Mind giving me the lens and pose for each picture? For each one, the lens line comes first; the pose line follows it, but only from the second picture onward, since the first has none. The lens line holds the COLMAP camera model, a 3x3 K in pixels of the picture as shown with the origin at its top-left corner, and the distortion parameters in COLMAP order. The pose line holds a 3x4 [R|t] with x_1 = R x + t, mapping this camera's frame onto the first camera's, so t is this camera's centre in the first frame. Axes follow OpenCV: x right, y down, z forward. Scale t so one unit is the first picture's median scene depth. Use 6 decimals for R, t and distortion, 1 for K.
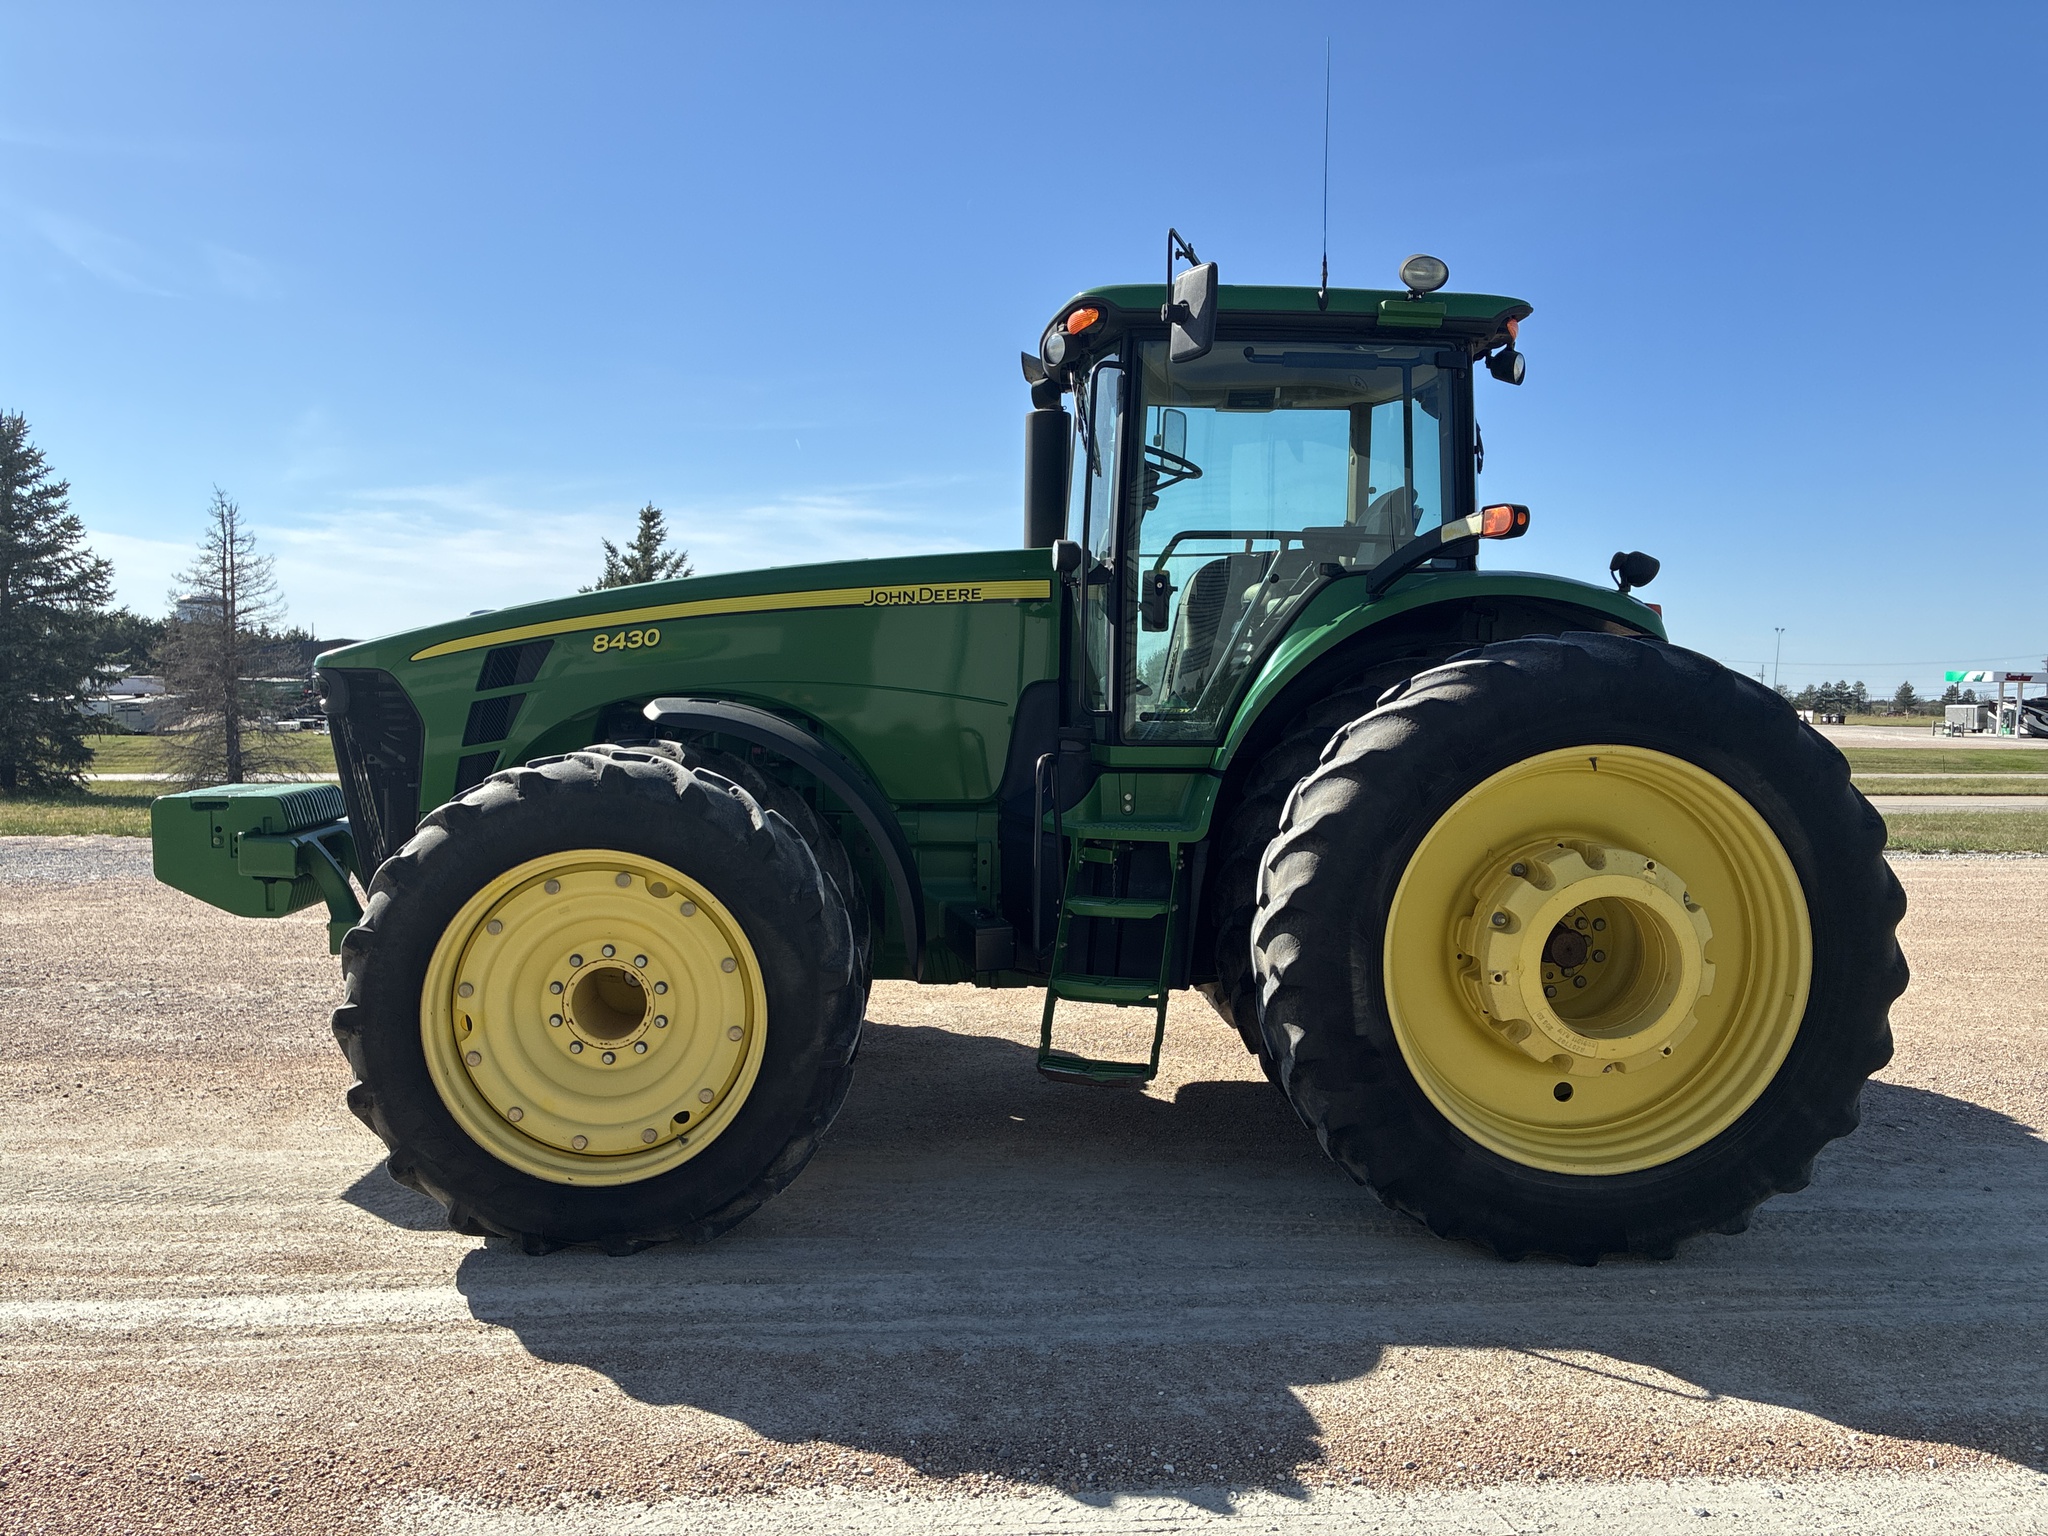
lens RADIAL K [[1568.2, 0, 1020.6], [0, 1568.2, 762.6], [0, 0, 1]] dist [0.047699, -0.051114]
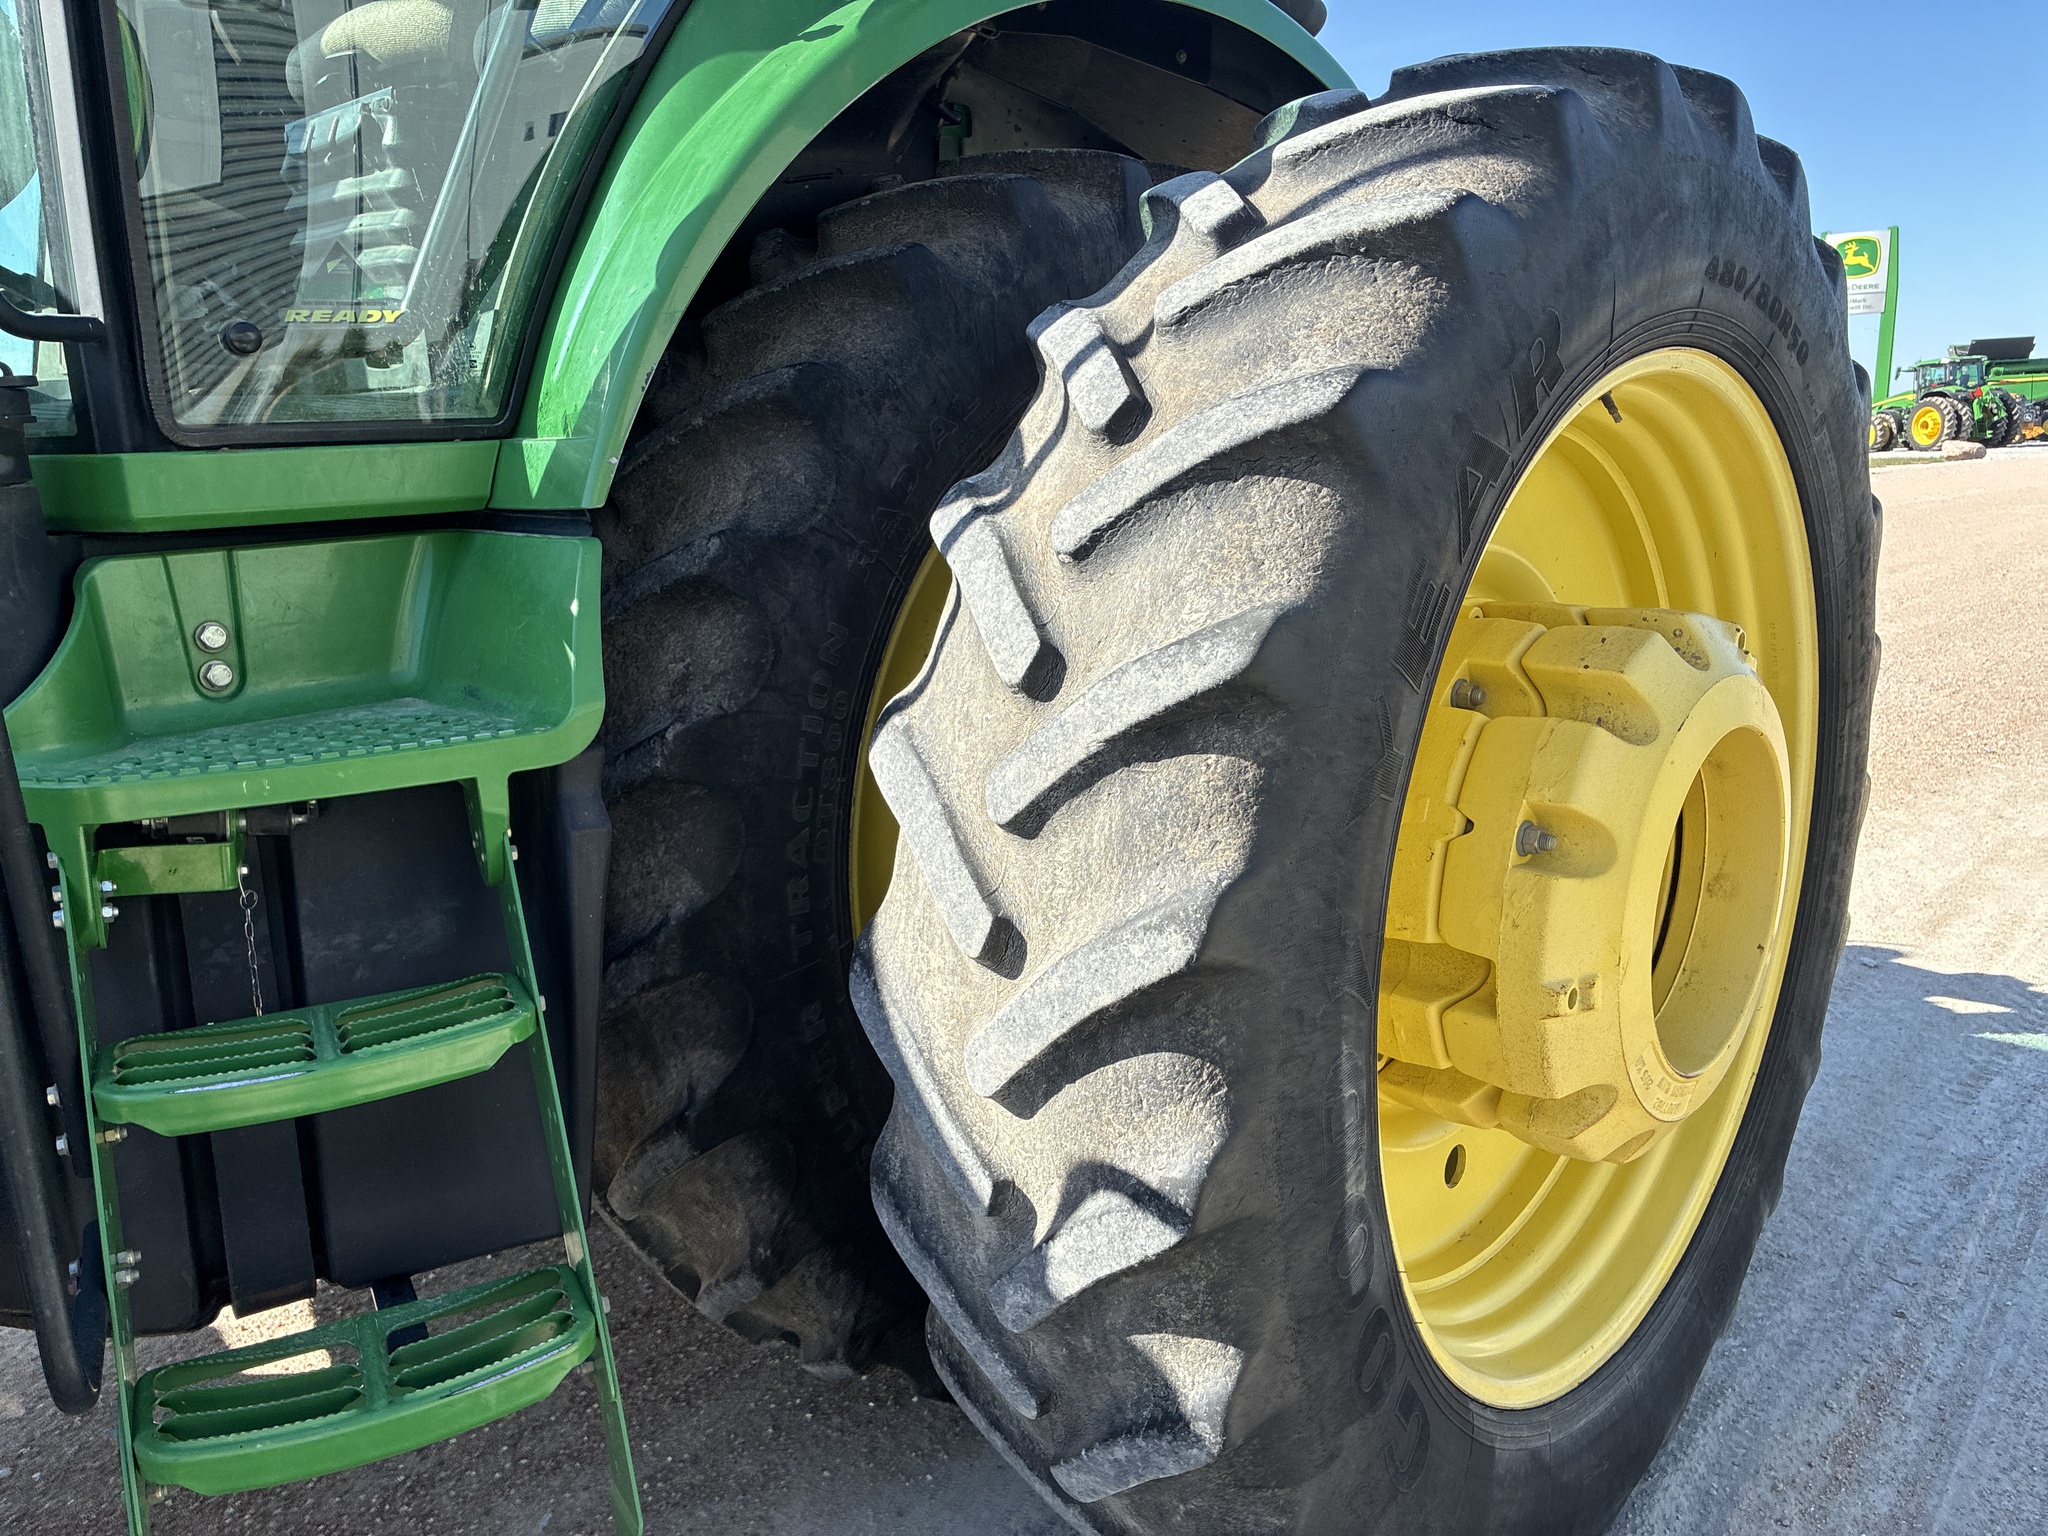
lens RADIAL K [[1568.2, 0, 1025.5], [0, 1568.2, 756.0], [0, 0, 1]] dist [0.047699, -0.051114]
pose [[0.712442, -0.179839, 0.678295, -0.024166], [0.081492, 0.981266, 0.174572, 0.005666], [-0.696983, -0.069097, 0.713751, 0.726610]]
